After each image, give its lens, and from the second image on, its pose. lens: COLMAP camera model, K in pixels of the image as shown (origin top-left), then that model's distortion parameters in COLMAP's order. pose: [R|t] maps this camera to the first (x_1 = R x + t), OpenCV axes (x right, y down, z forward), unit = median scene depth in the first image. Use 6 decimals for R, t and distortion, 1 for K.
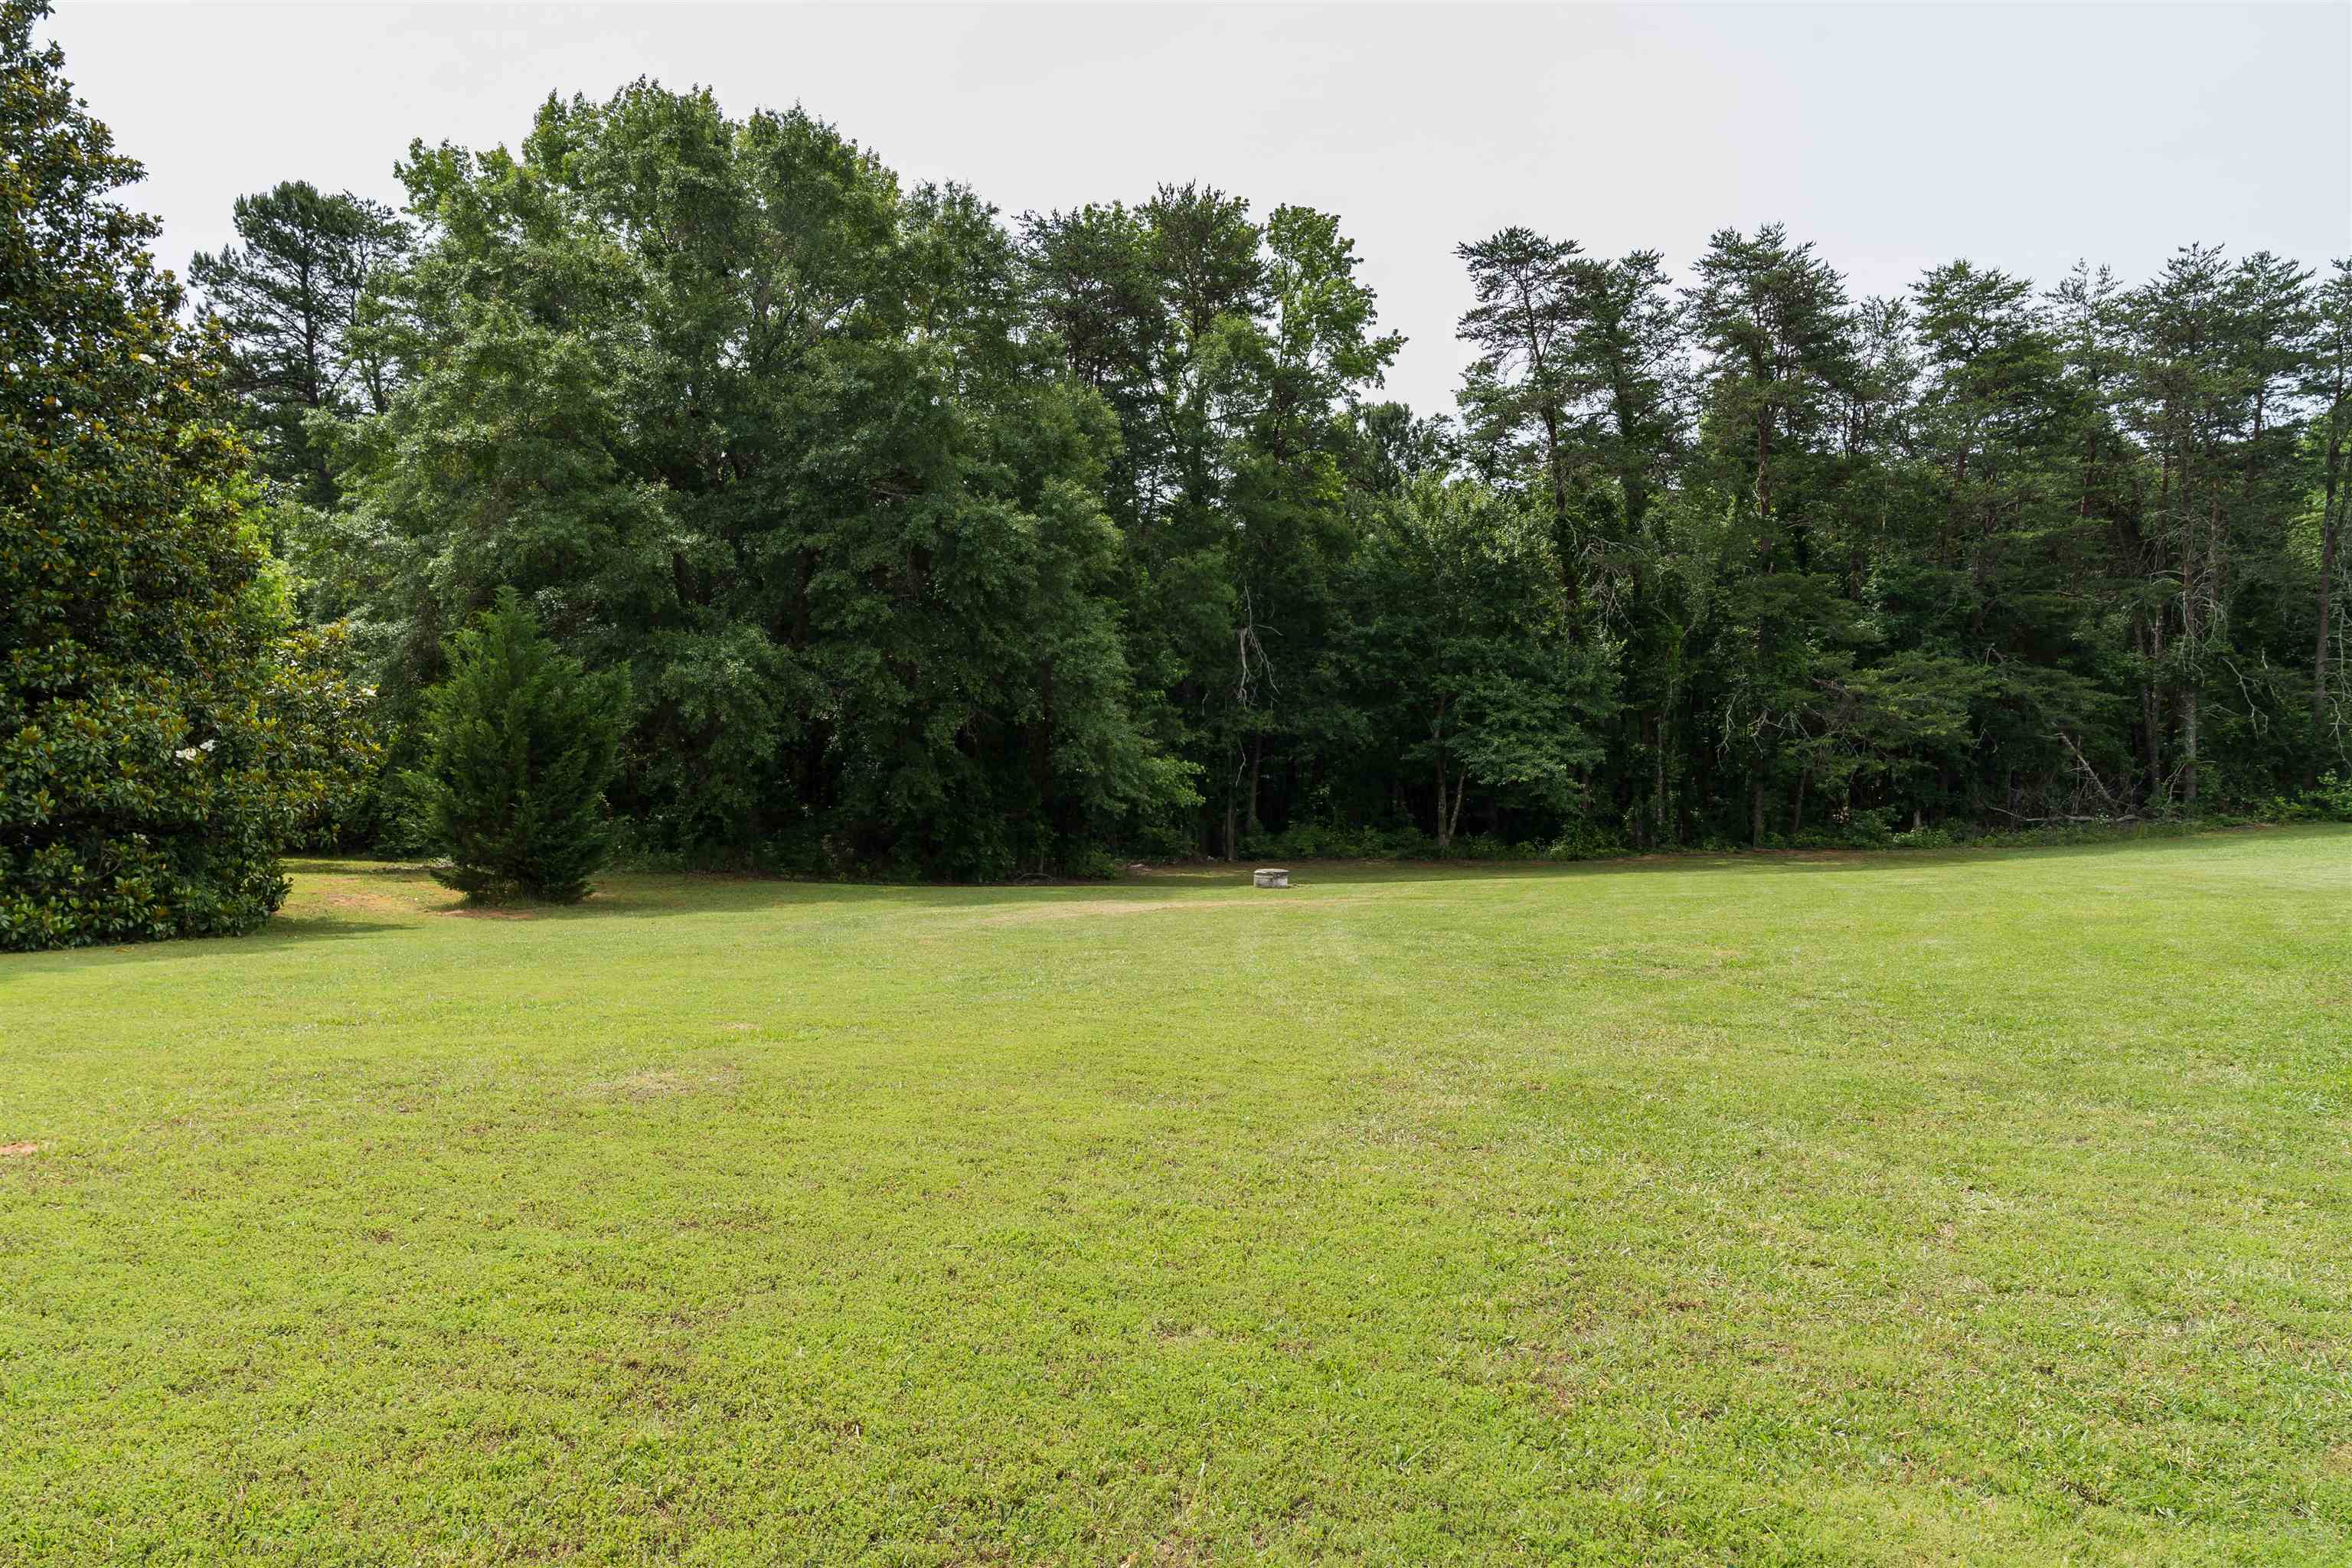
lens RADIAL K [[1603.0, 0, 1181.0], [0, 1603.0, 760.5], [0, 0, 1]] dist [-0.036249, 0.020096]
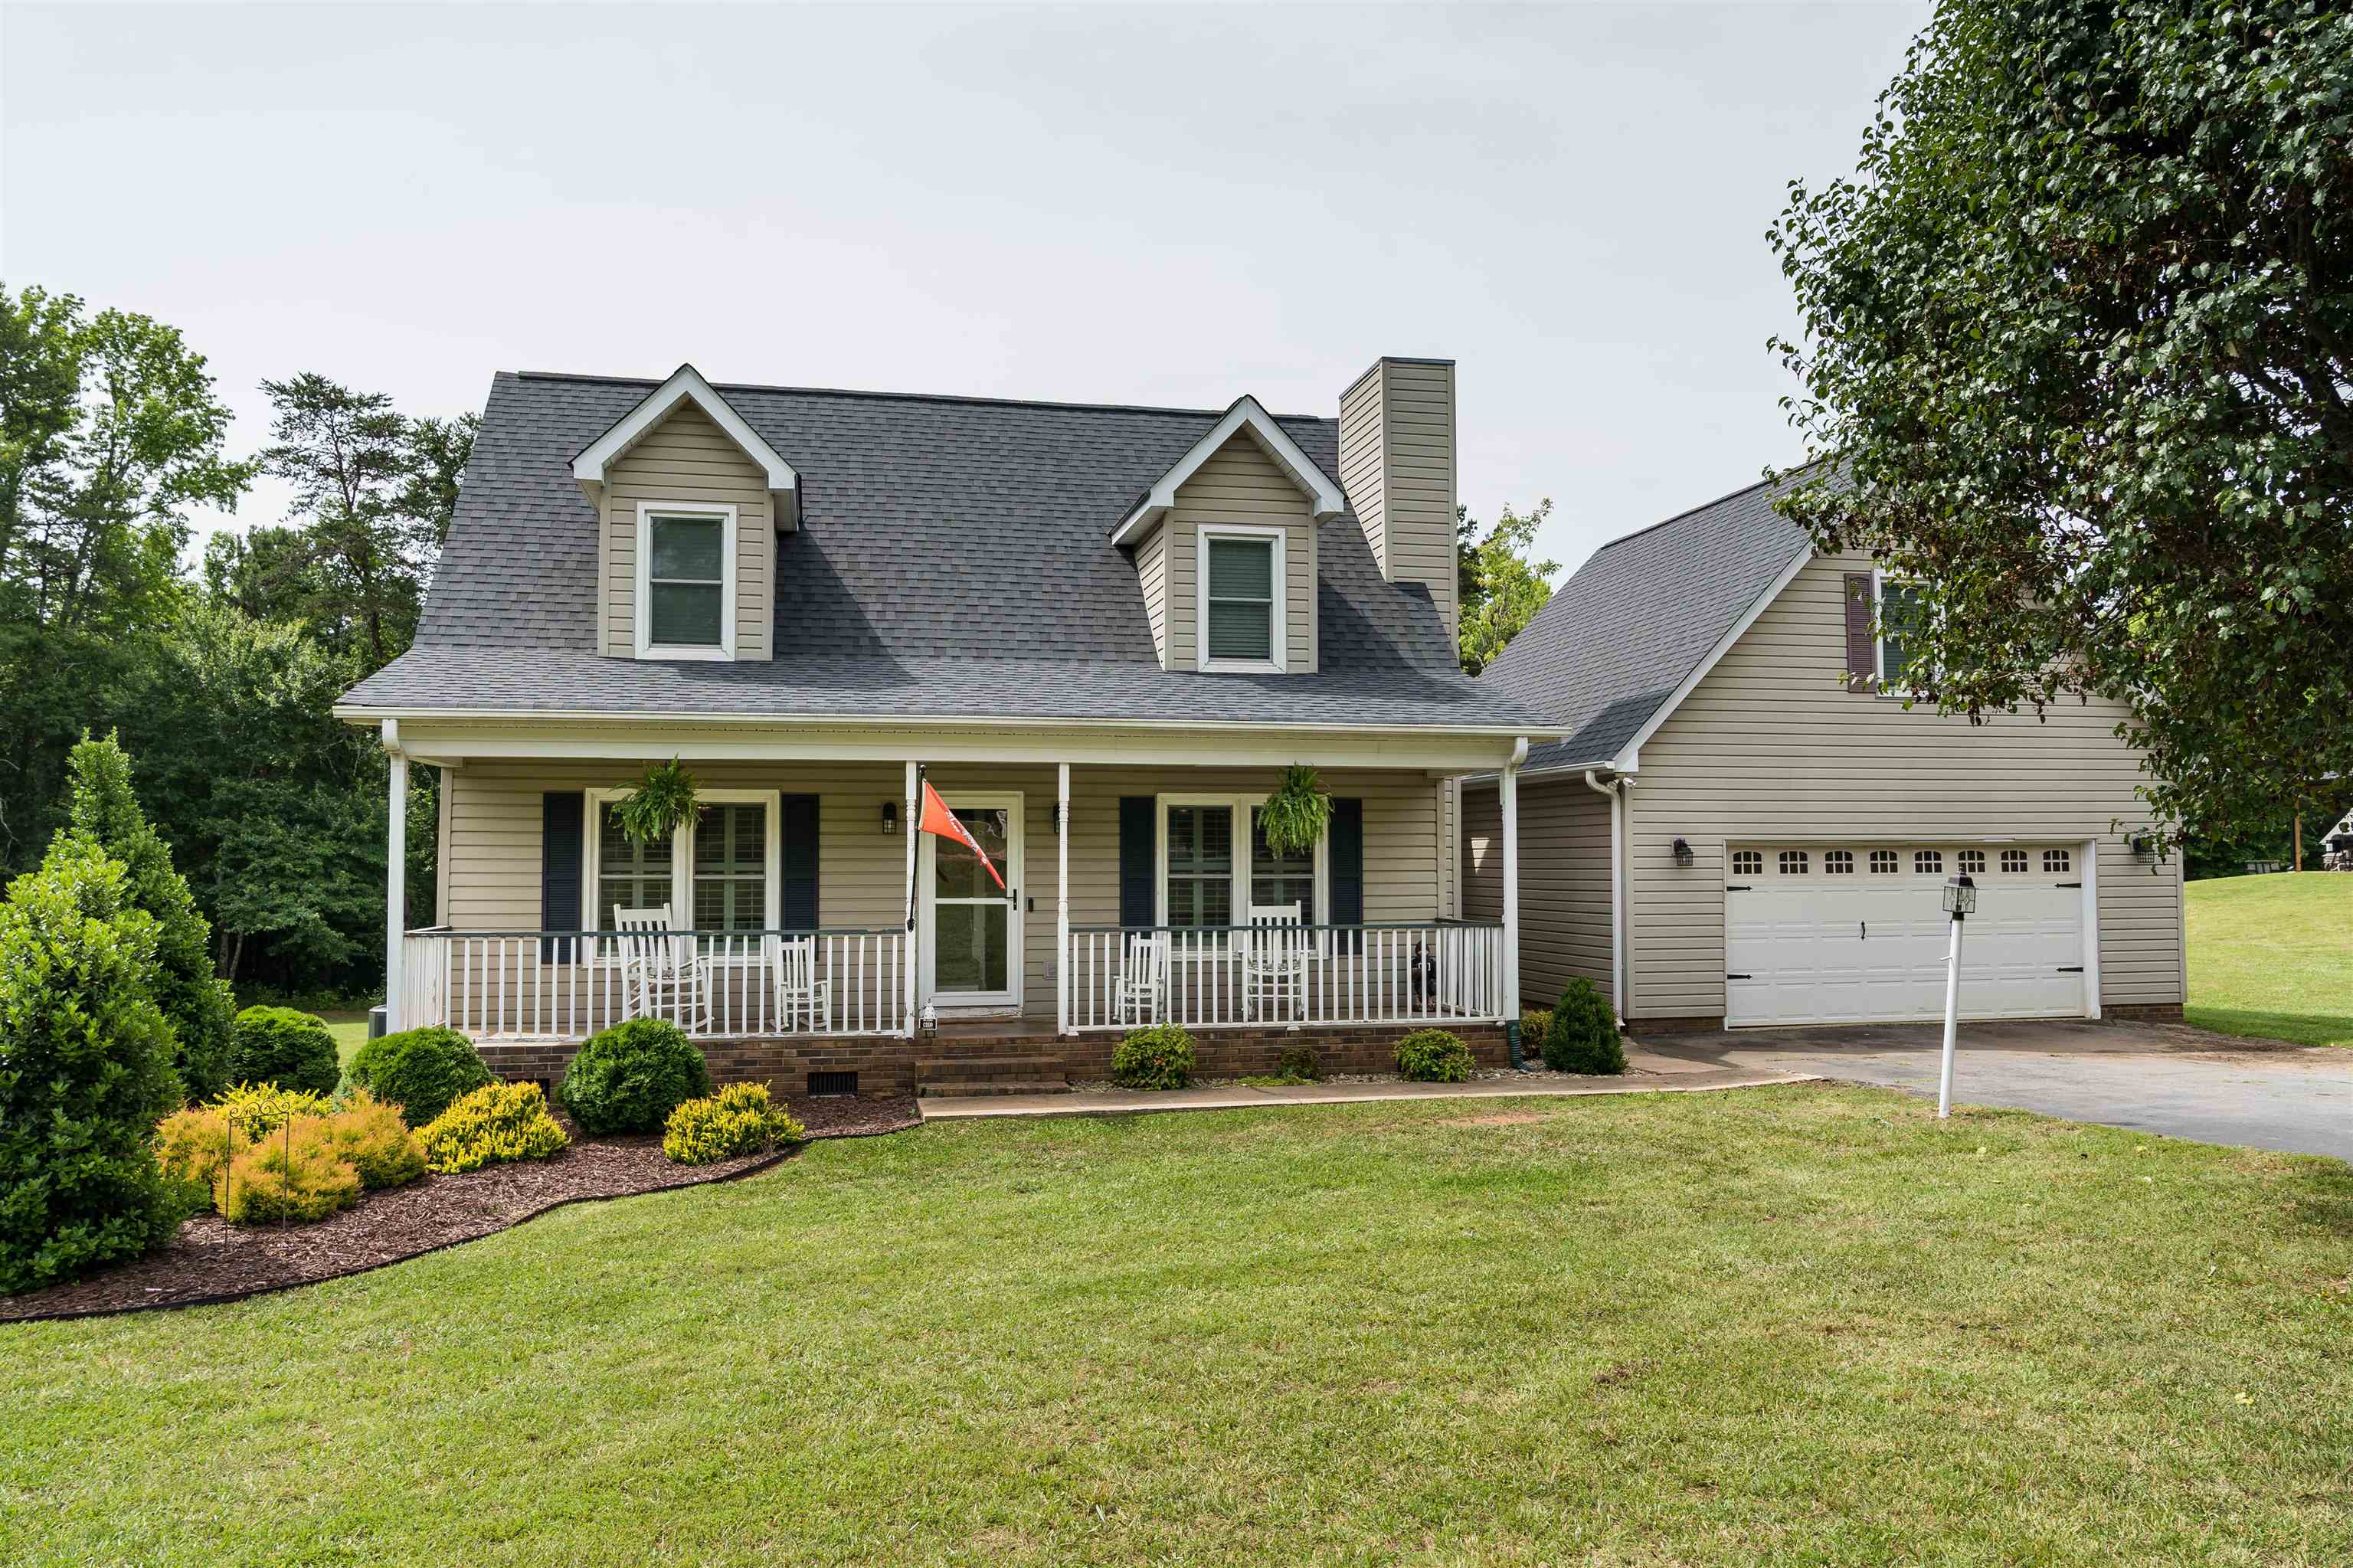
lens RADIAL K [[1603.8, 0, 1165.5], [0, 1603.8, 785.3], [0, 0, 1]] dist [-0.036249, 0.020096]
pose [[0.882503, 0.042346, 0.468396, 0.228897], [-0.009134, 0.997294, -0.072952, -0.009107], [-0.470217, 0.060102, 0.880502, -0.111006]]
